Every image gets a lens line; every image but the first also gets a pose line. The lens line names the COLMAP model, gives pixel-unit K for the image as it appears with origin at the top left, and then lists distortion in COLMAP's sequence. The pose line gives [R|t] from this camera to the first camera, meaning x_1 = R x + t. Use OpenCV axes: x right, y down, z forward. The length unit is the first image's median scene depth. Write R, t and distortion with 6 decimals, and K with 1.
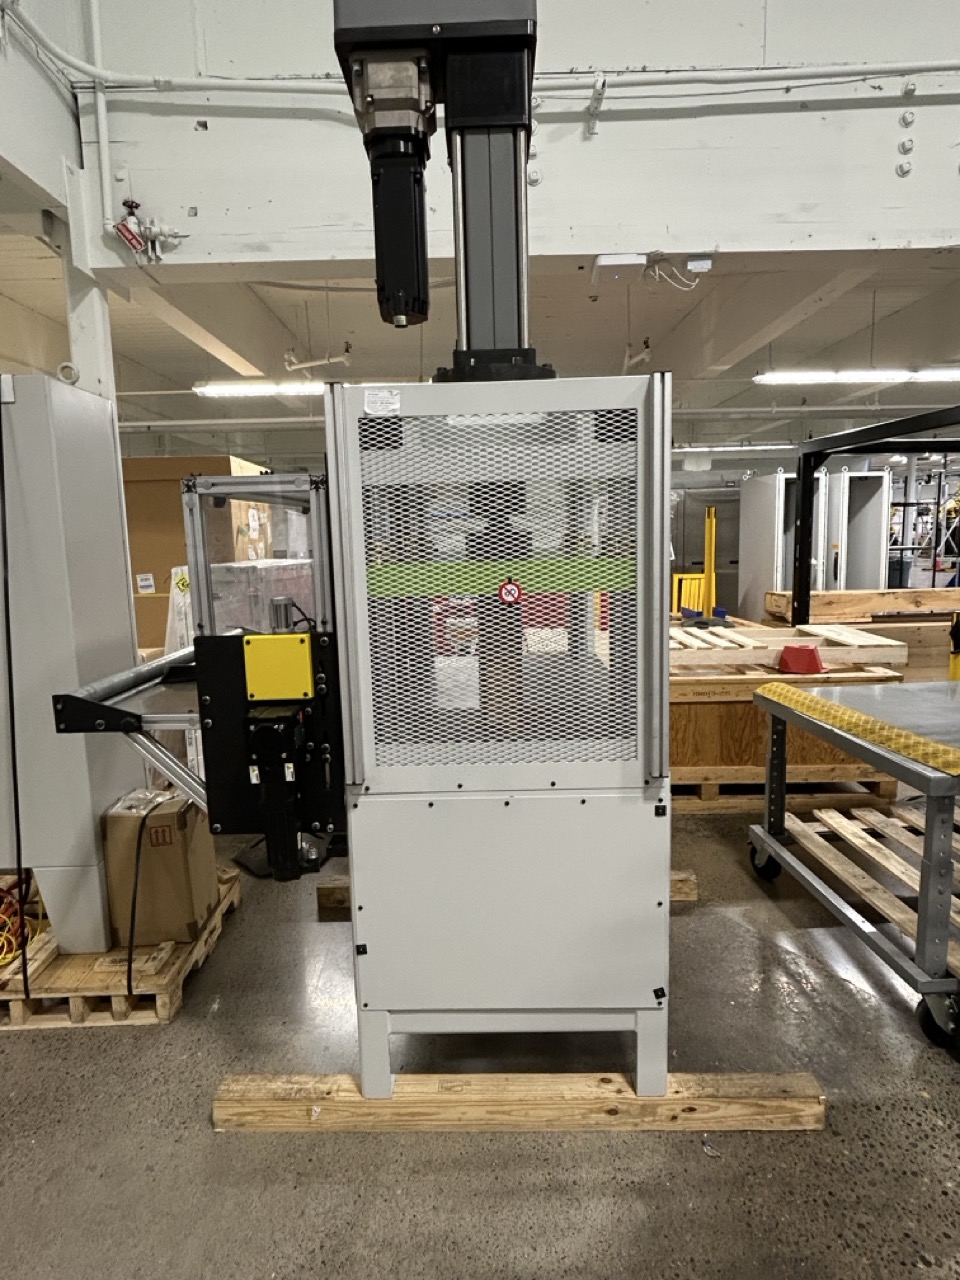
lens RADIAL K [[722.2, 0, 477.7], [0, 722.2, 634.8], [0, 0, 1]] dist [0.002943, 0.002683]
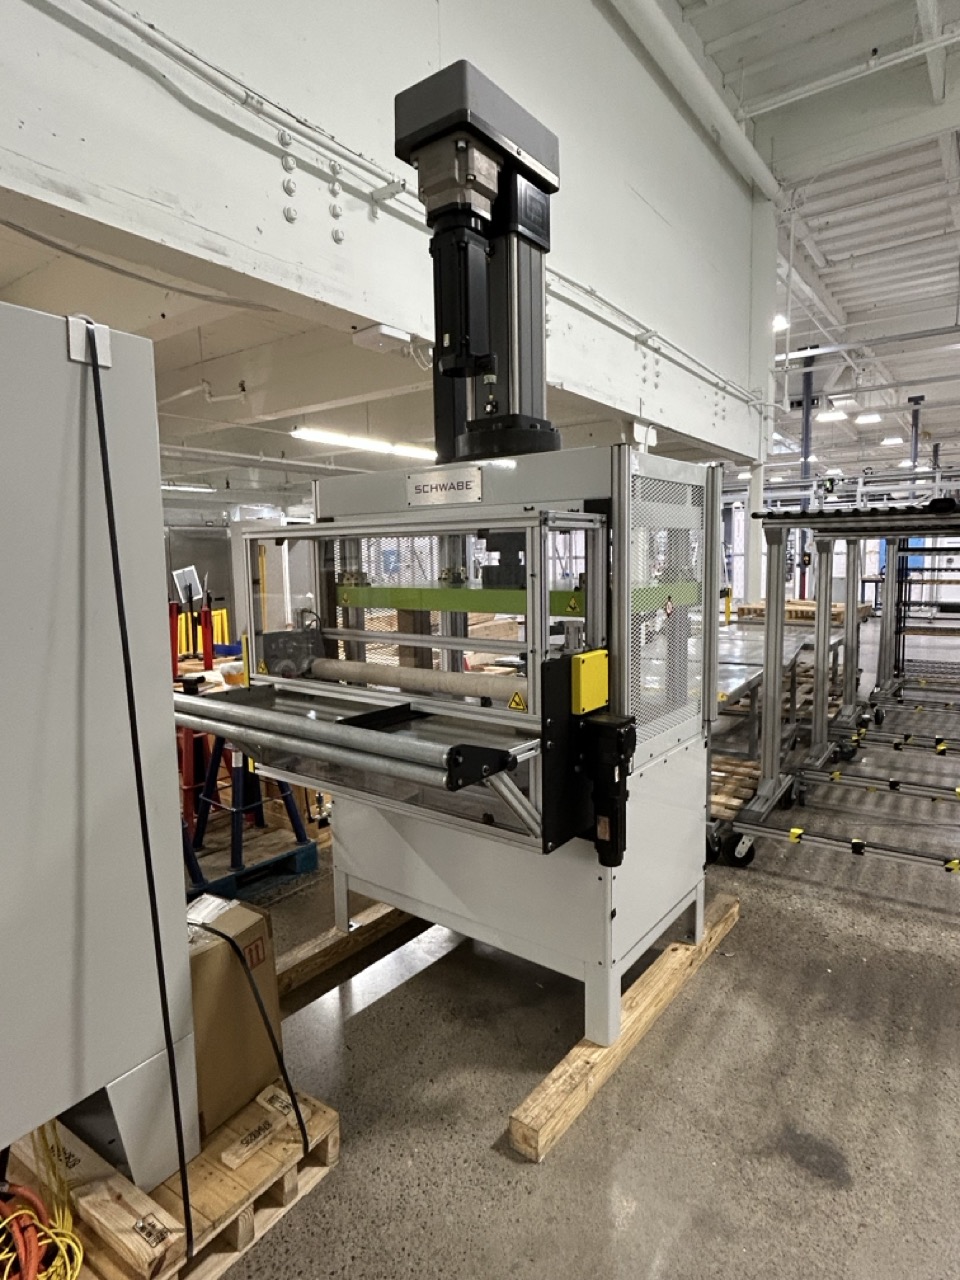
lens RADIAL K [[722.2, 0, 482.4], [0, 722.2, 639.3], [0, 0, 1]] dist [0.002943, 0.002683]
pose [[0.592160, -0.079739, 0.801865, -0.693645], [0.118594, 0.992880, 0.011155, -0.028665], [-0.797046, 0.088490, 0.597400, 0.244883]]
